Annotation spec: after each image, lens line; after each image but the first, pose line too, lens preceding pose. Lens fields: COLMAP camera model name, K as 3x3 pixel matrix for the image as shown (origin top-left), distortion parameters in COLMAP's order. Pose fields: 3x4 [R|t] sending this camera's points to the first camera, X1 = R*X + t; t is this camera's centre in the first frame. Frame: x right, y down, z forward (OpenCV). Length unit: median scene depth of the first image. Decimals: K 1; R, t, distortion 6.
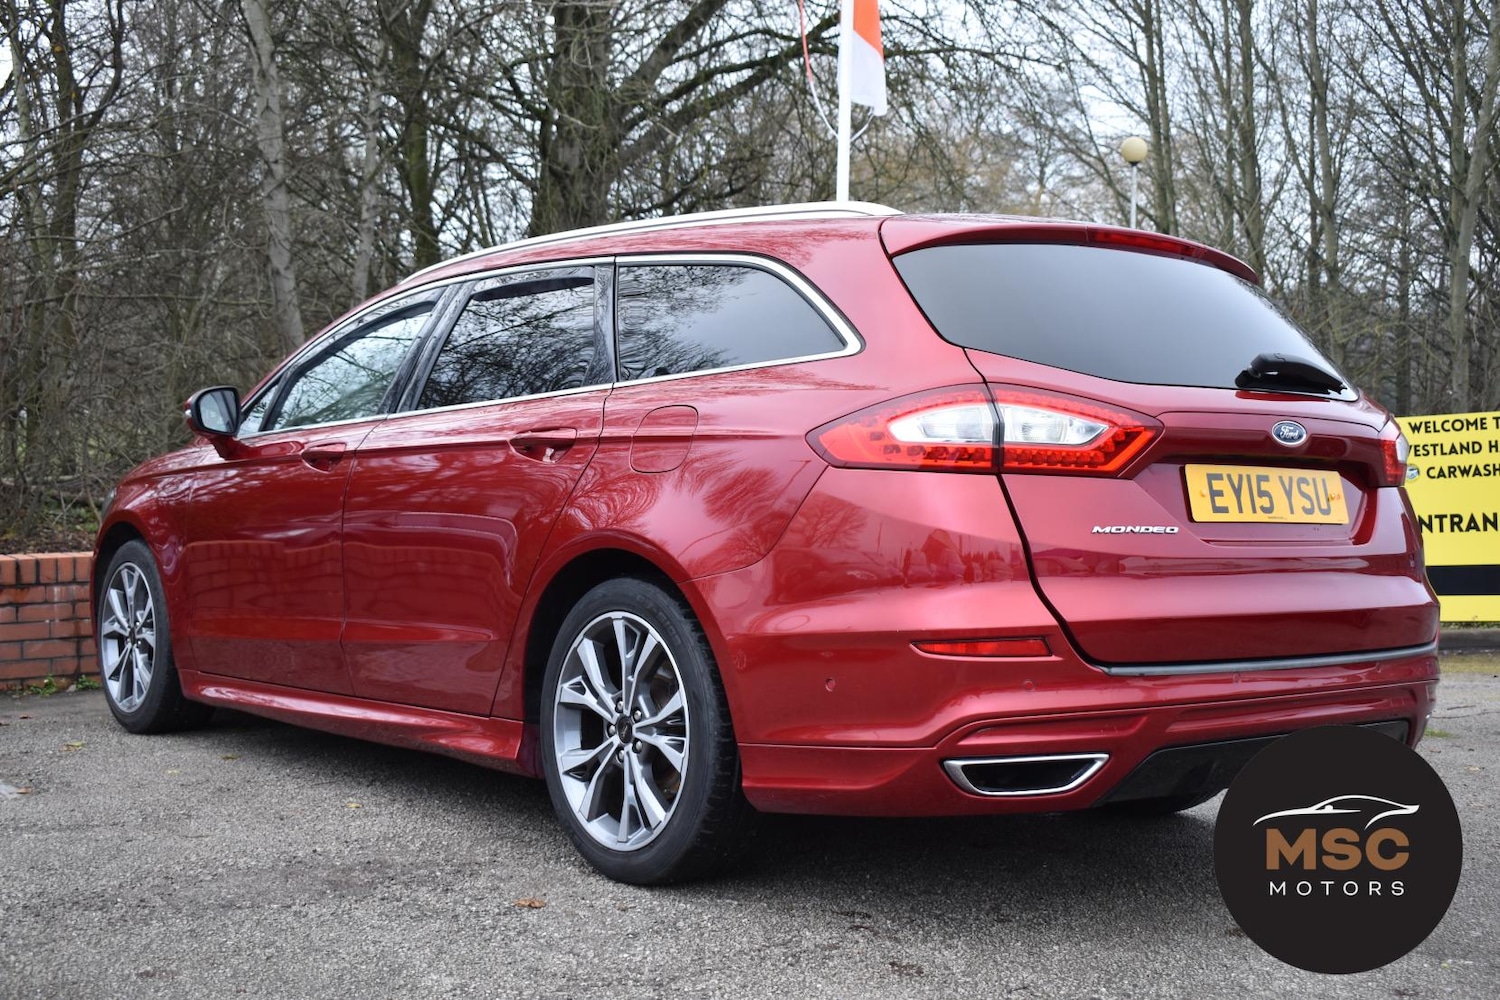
lens RADIAL K [[1838.2, 0, 750.8], [0, 1838.2, 494.7], [0, 0, 1]] dist [-0.063684, 0.028107]
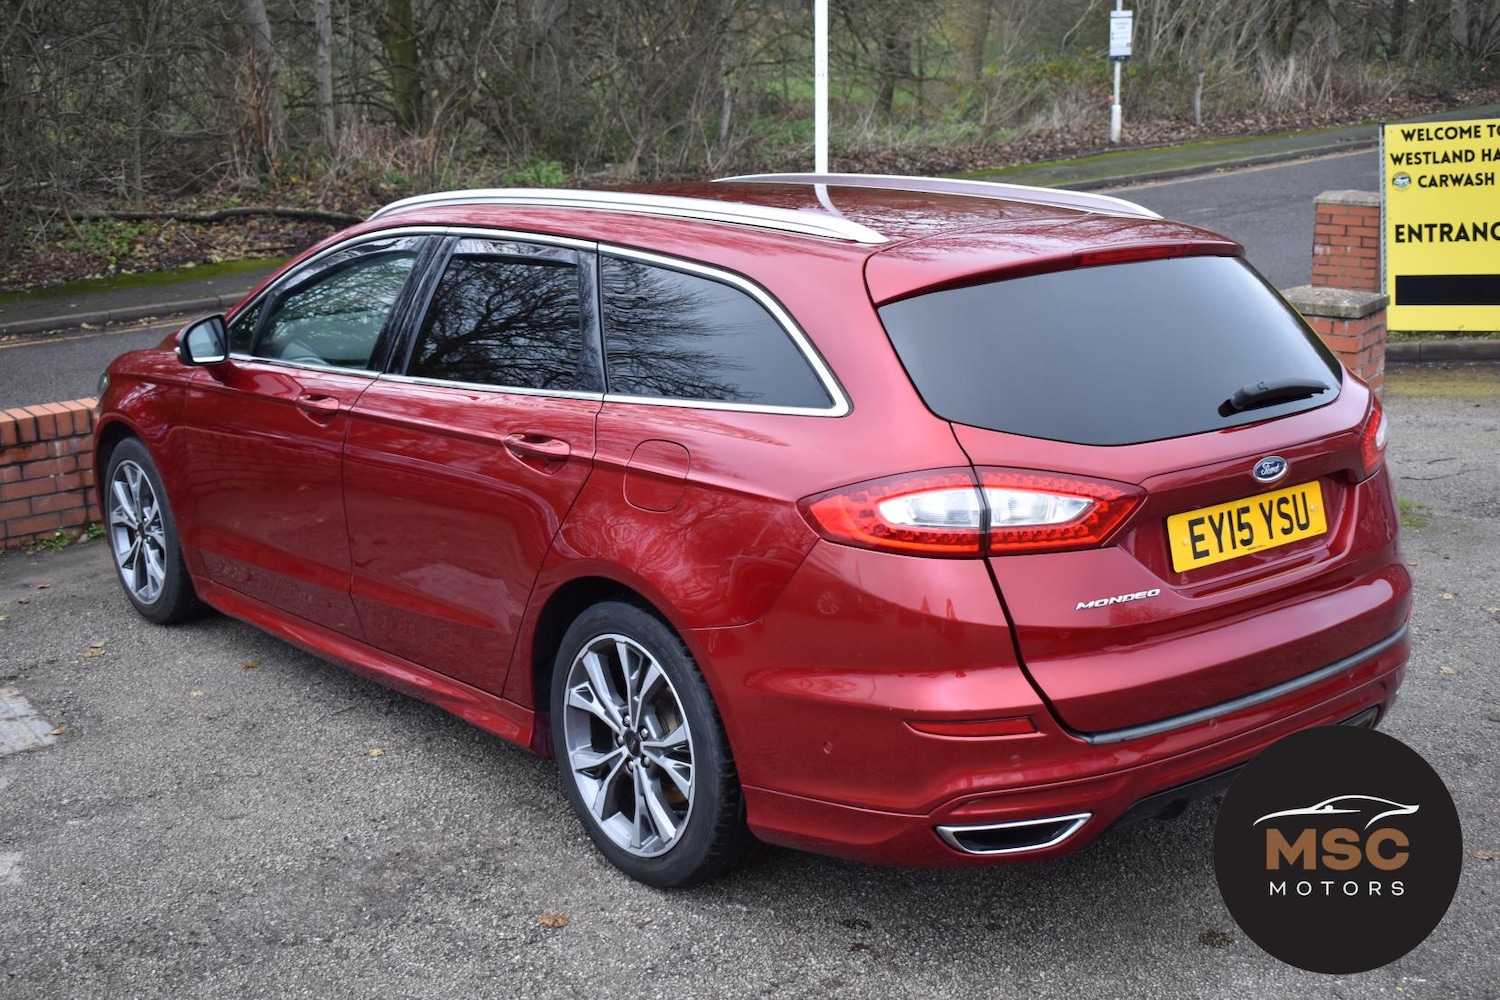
lens RADIAL K [[1838.2, 0, 750.8], [0, 1838.2, 494.7], [0, 0, 1]] dist [-0.063684, 0.028107]
pose [[0.999297, -0.037464, 0.001124, 0.002957], [0.036370, 0.976494, 0.212456, -0.224011], [-0.009057, -0.212265, 0.977170, 0.002132]]
